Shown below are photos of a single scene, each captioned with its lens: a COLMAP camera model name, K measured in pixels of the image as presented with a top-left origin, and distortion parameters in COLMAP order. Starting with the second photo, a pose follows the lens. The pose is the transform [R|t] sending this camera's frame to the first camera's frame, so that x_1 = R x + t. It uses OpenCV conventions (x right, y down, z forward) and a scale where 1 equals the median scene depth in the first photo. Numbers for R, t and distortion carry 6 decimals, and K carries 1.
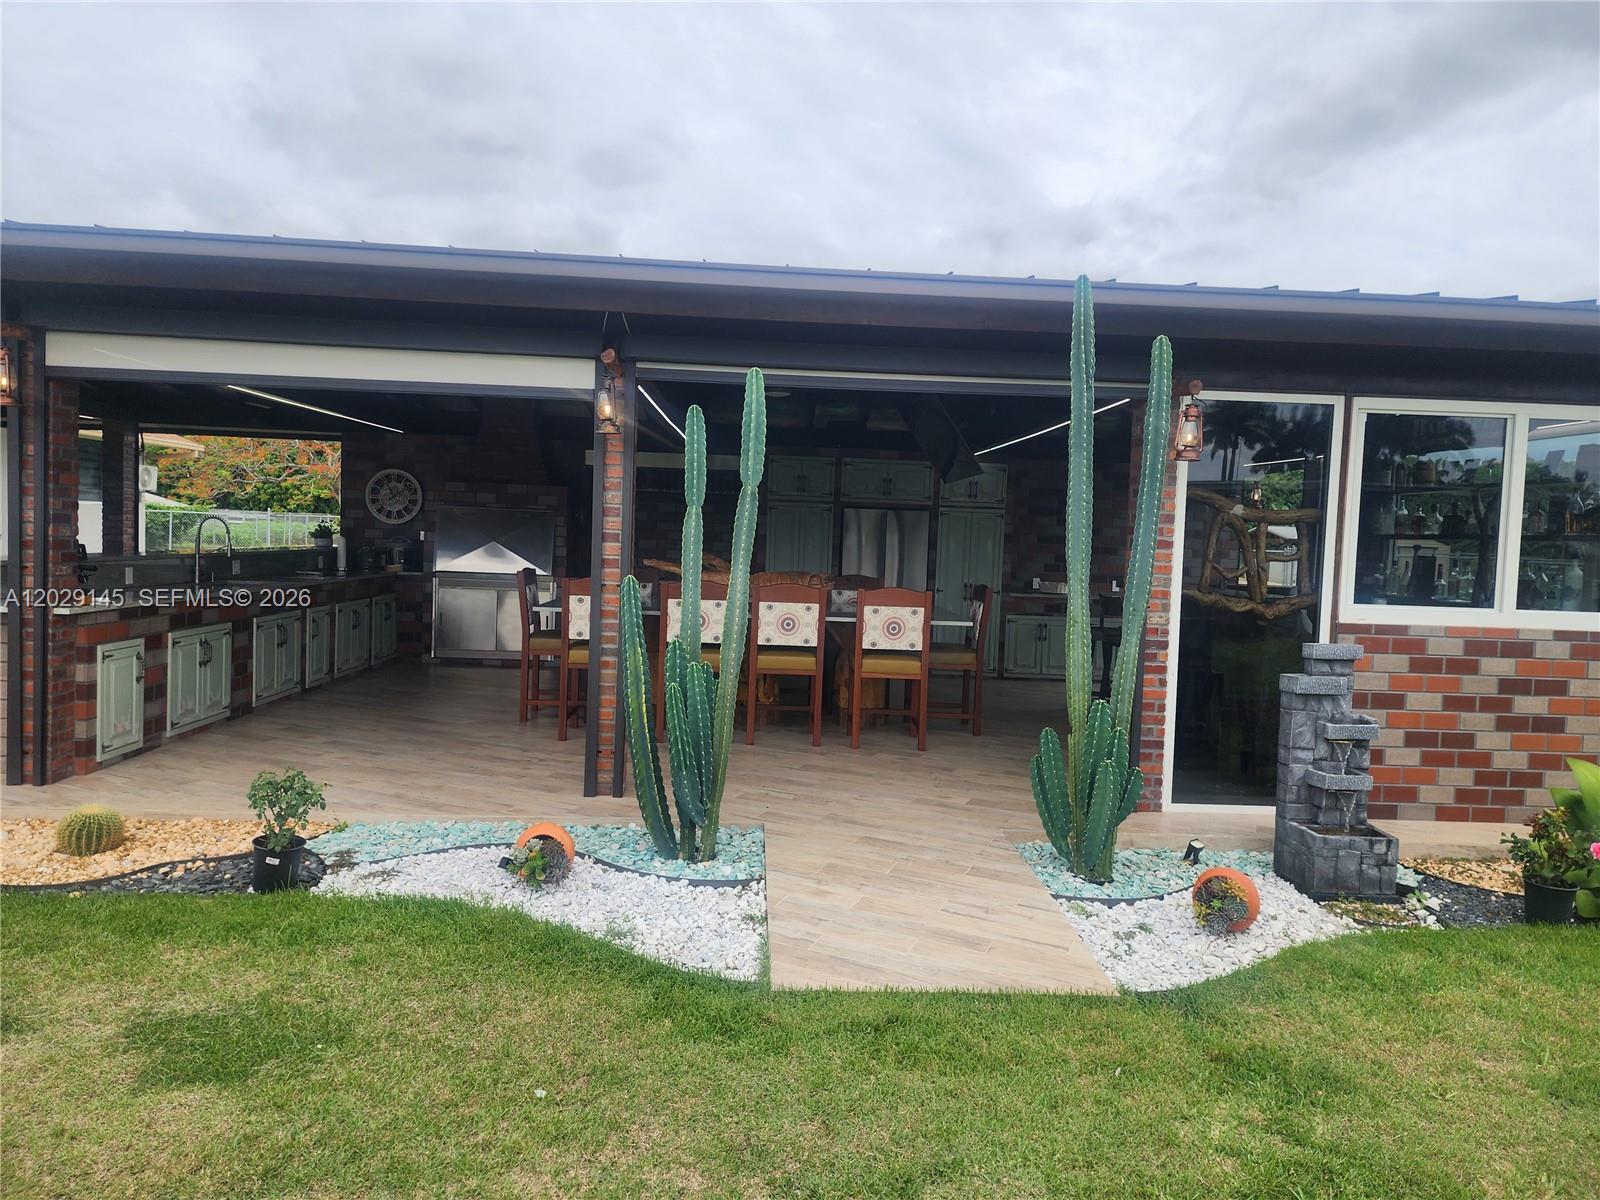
lens RADIAL K [[1079.0, 0, 813.8], [0, 1079.0, 604.3], [0, 0, 1]] dist [0.090305, -0.100510]
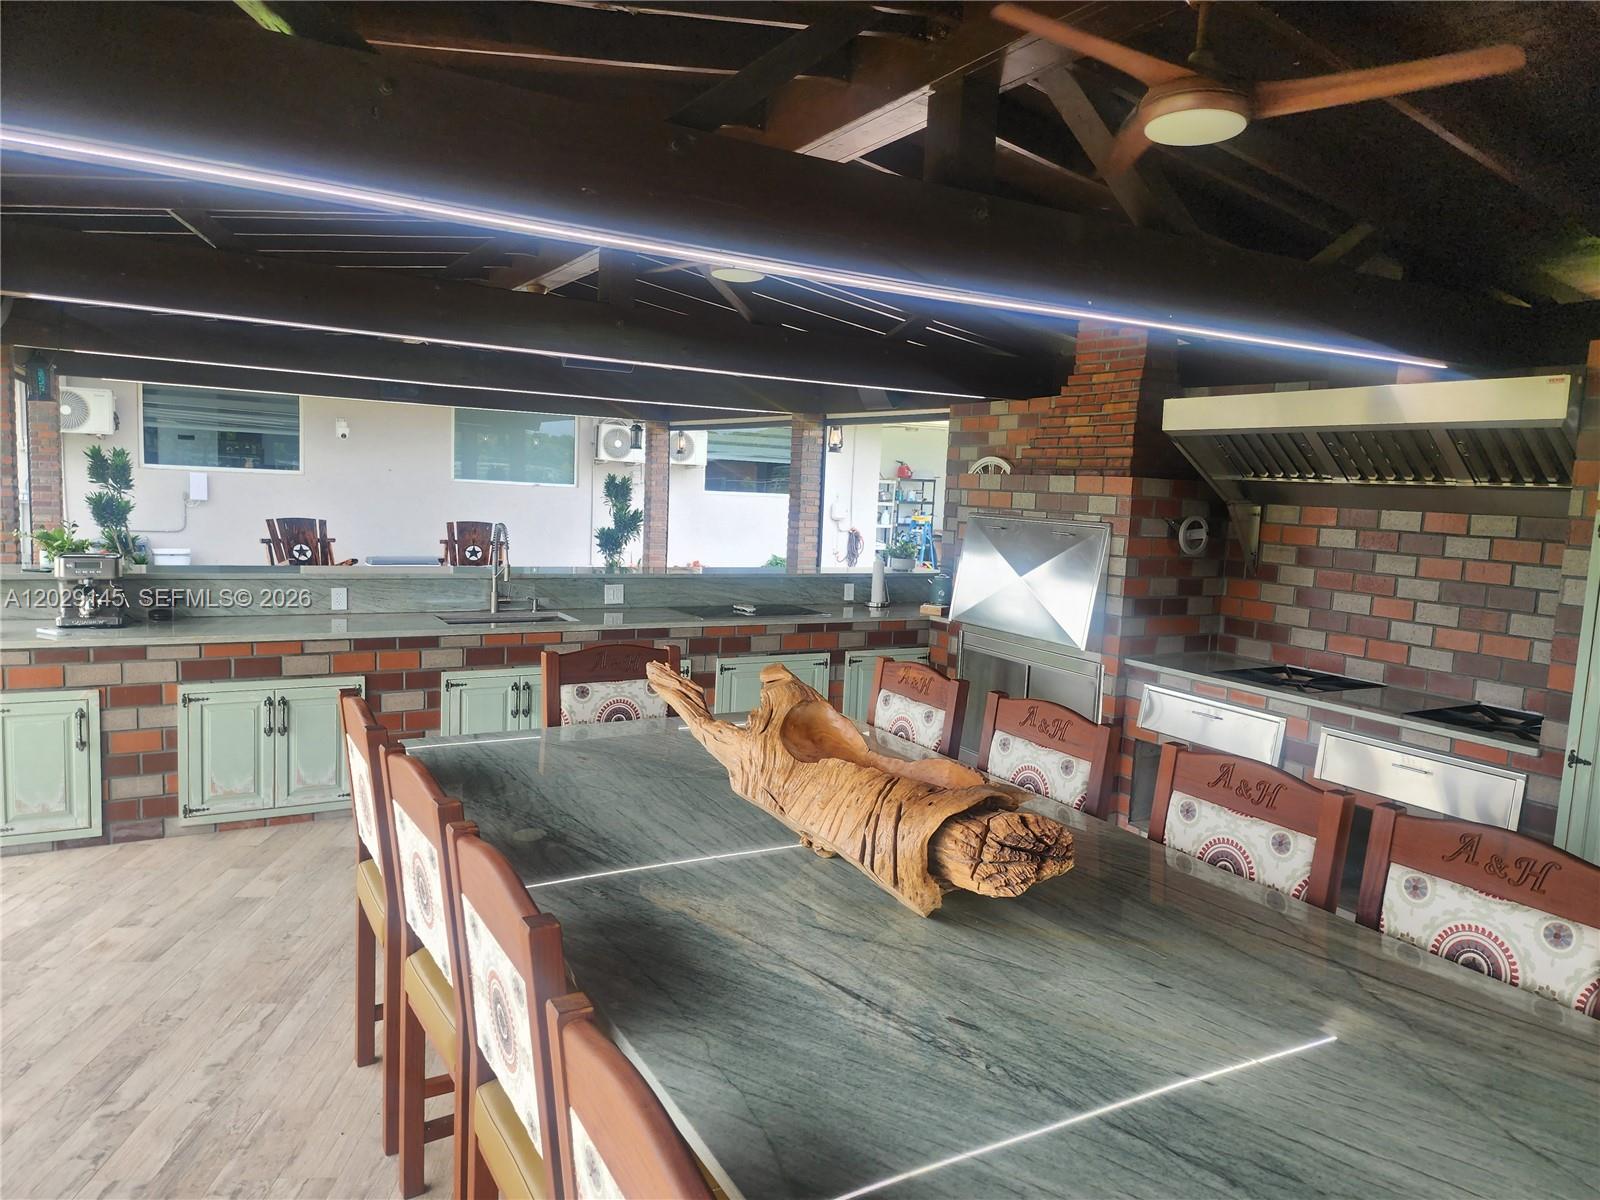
lens RADIAL K [[1079.0, 0, 813.8], [0, 1079.0, 604.3], [0, 0, 1]] dist [0.090305, -0.100510]
pose [[0.467877, 0.087840, -0.879418, 0.144905], [-0.090100, 0.994605, 0.051409, -0.061927], [0.879189, 0.055183, 0.473267, 0.626272]]
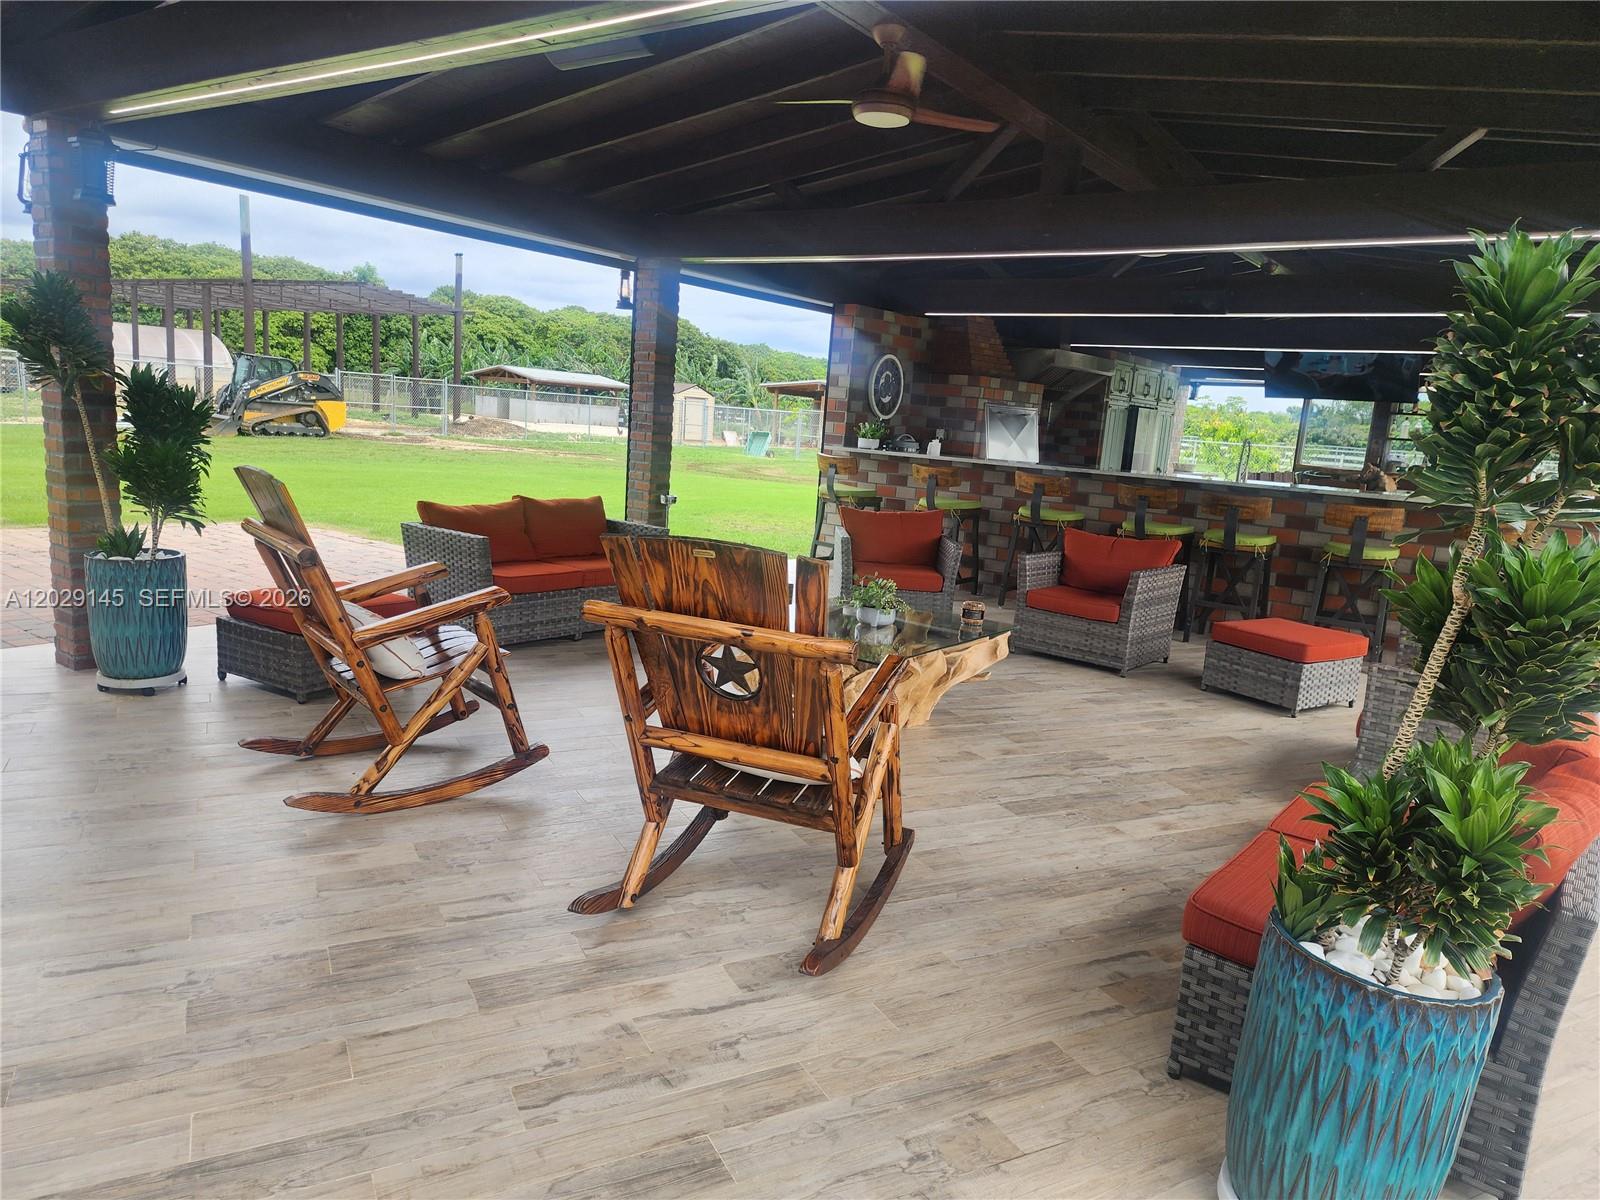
lens RADIAL K [[1074.4, 0, 804.1], [0, 1074.4, 618.9], [0, 0, 1]] dist [0.125454, -0.168988]
pose [[0.620727, -0.137691, 0.771841, -1.162349], [0.001675, 0.984689, 0.174314, -0.069166], [-0.784025, -0.106909, 0.611454, 0.518789]]
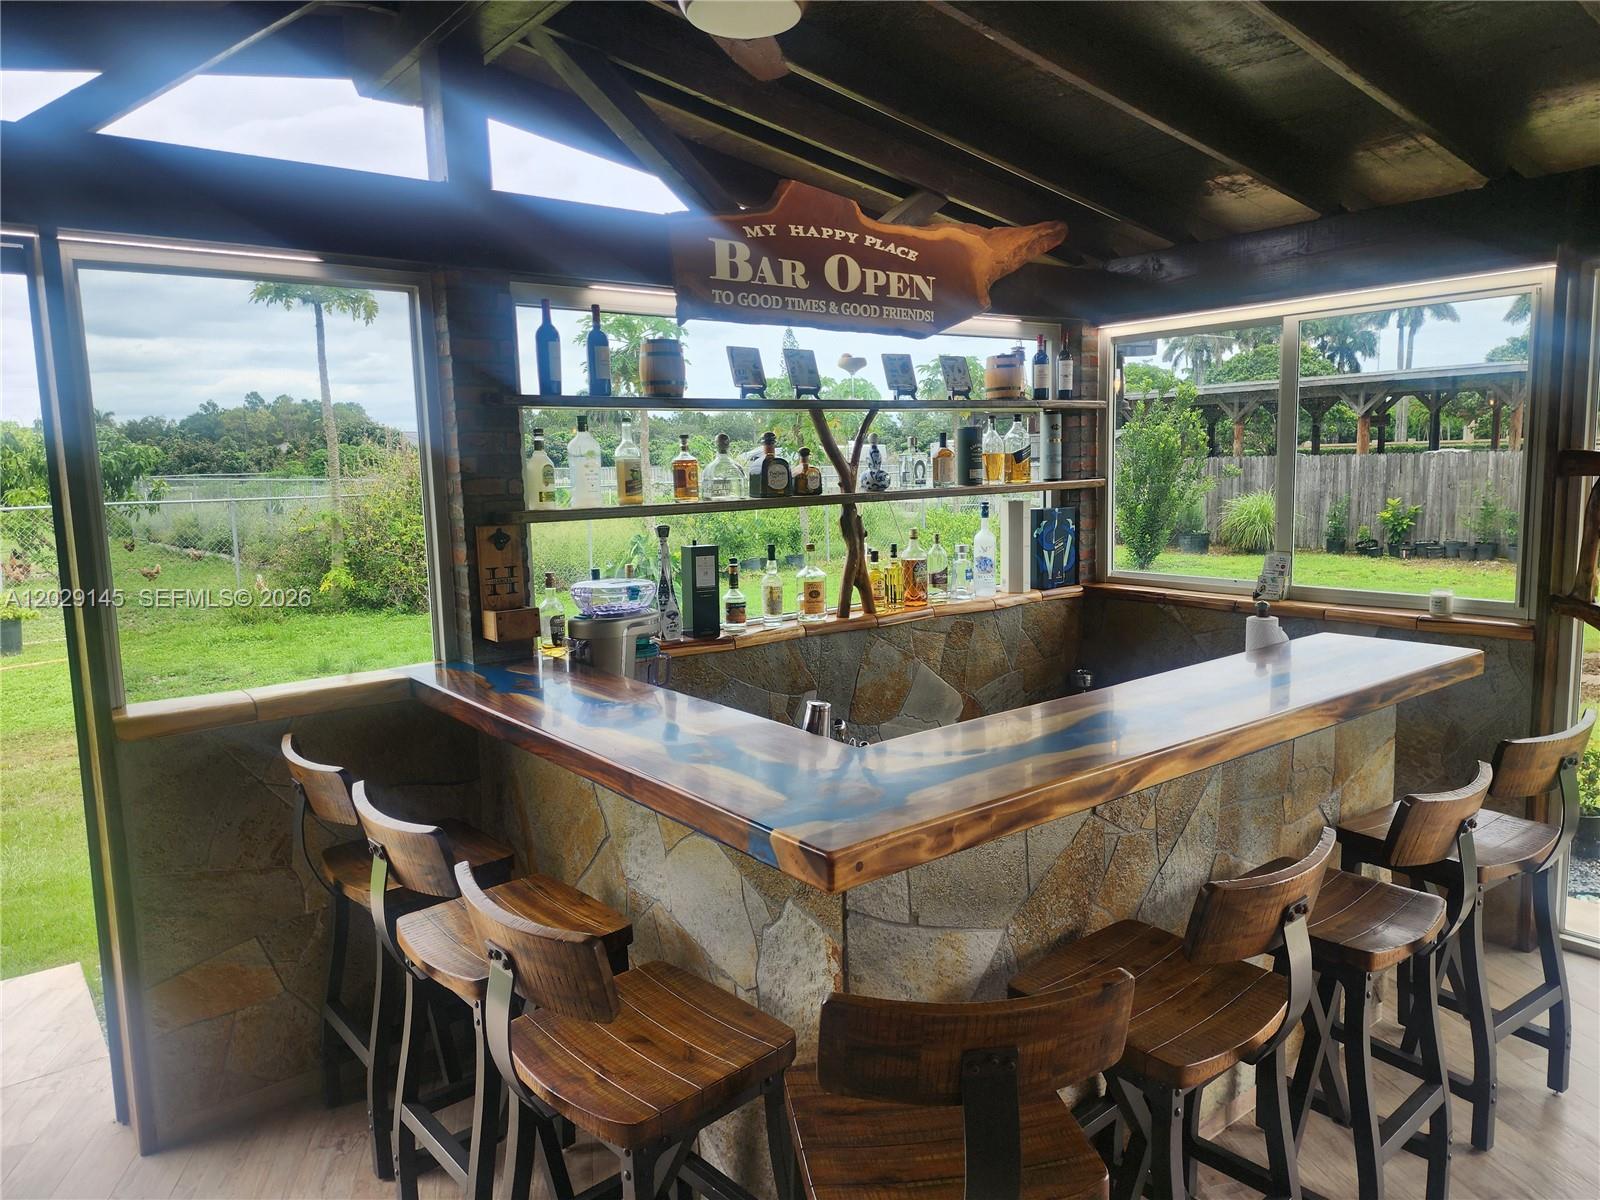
lens RADIAL K [[1079.0, 0, 813.8], [0, 1079.0, 604.3], [0, 0, 1]] dist [0.090305, -0.100510]
pose [[-0.586777, -0.129896, 0.799262, 0.121103], [0.059299, 0.977506, 0.202398, -0.083676], [-0.807574, 0.166158, -0.565876, 0.931453]]
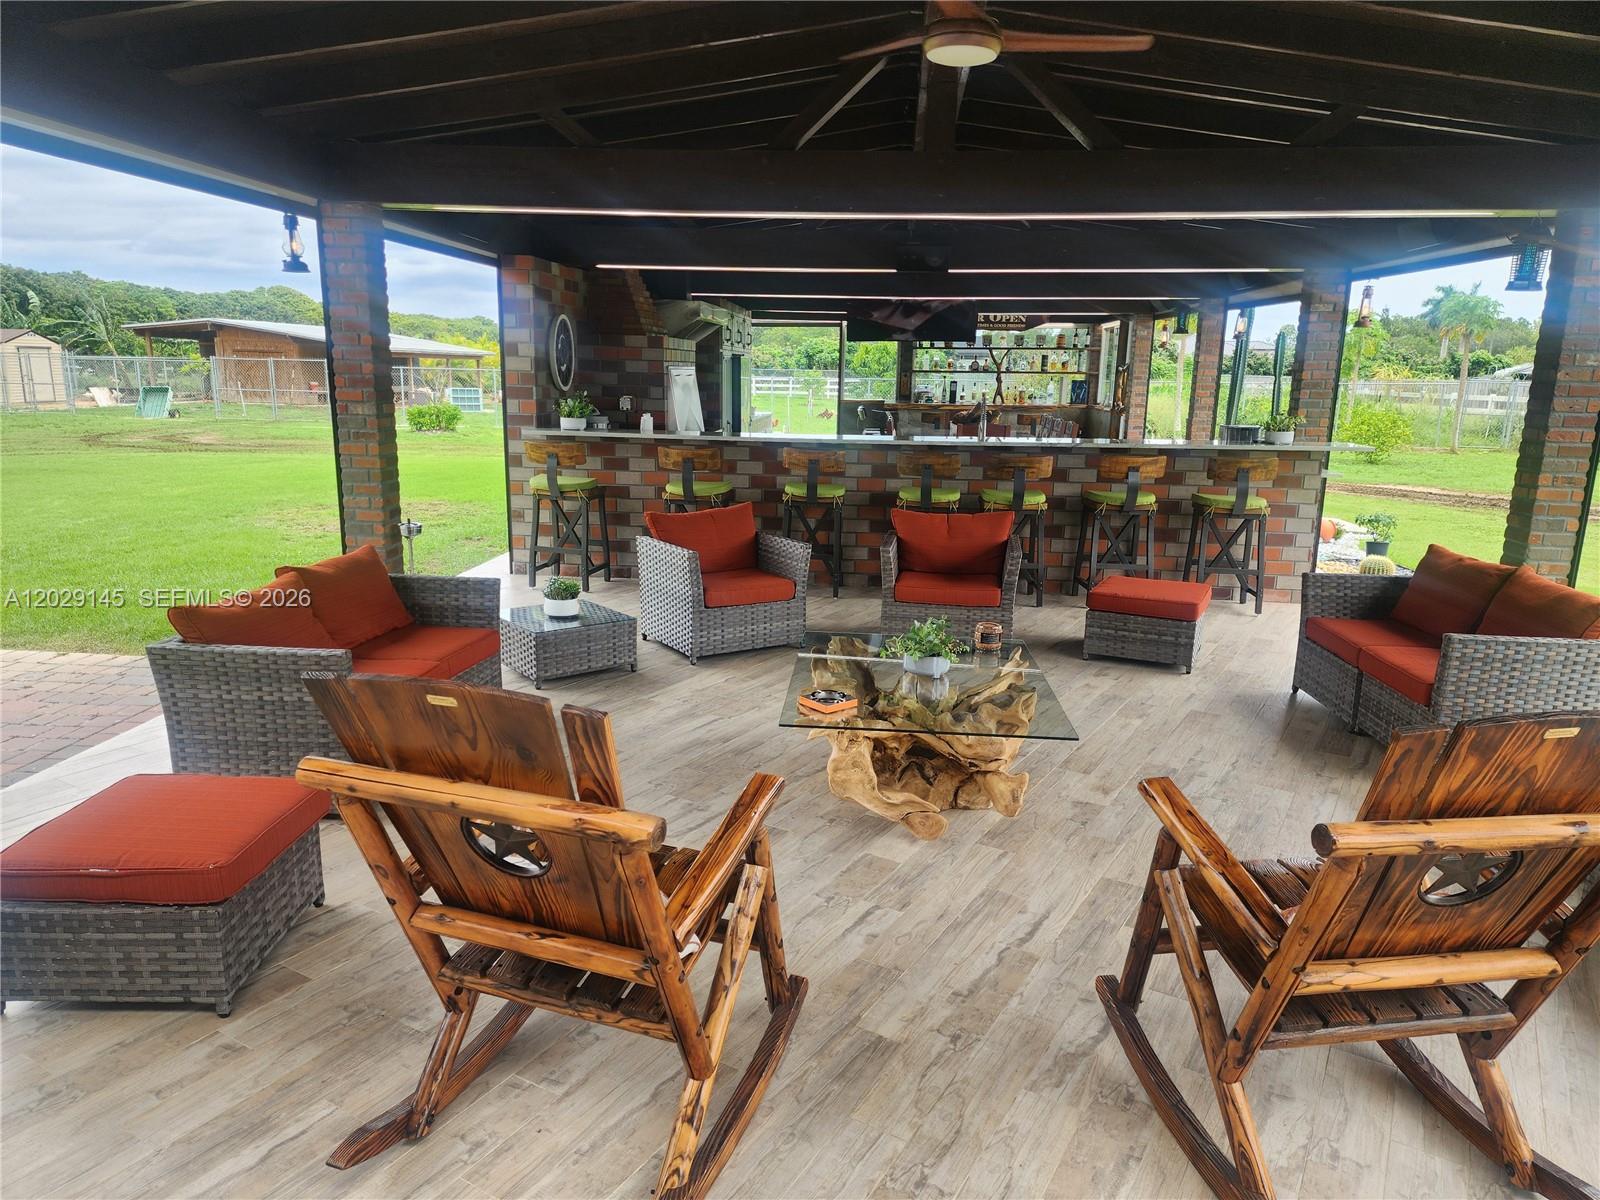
lens RADIAL K [[1079.0, 0, 813.8], [0, 1079.0, 604.3], [0, 0, 1]] dist [0.090305, -0.100510]
pose [[0.120616, -0.244118, 0.962215, -1.158346], [0.051448, 0.969526, 0.239523, -0.105021], [-0.991365, 0.020614, 0.129500, 0.764891]]
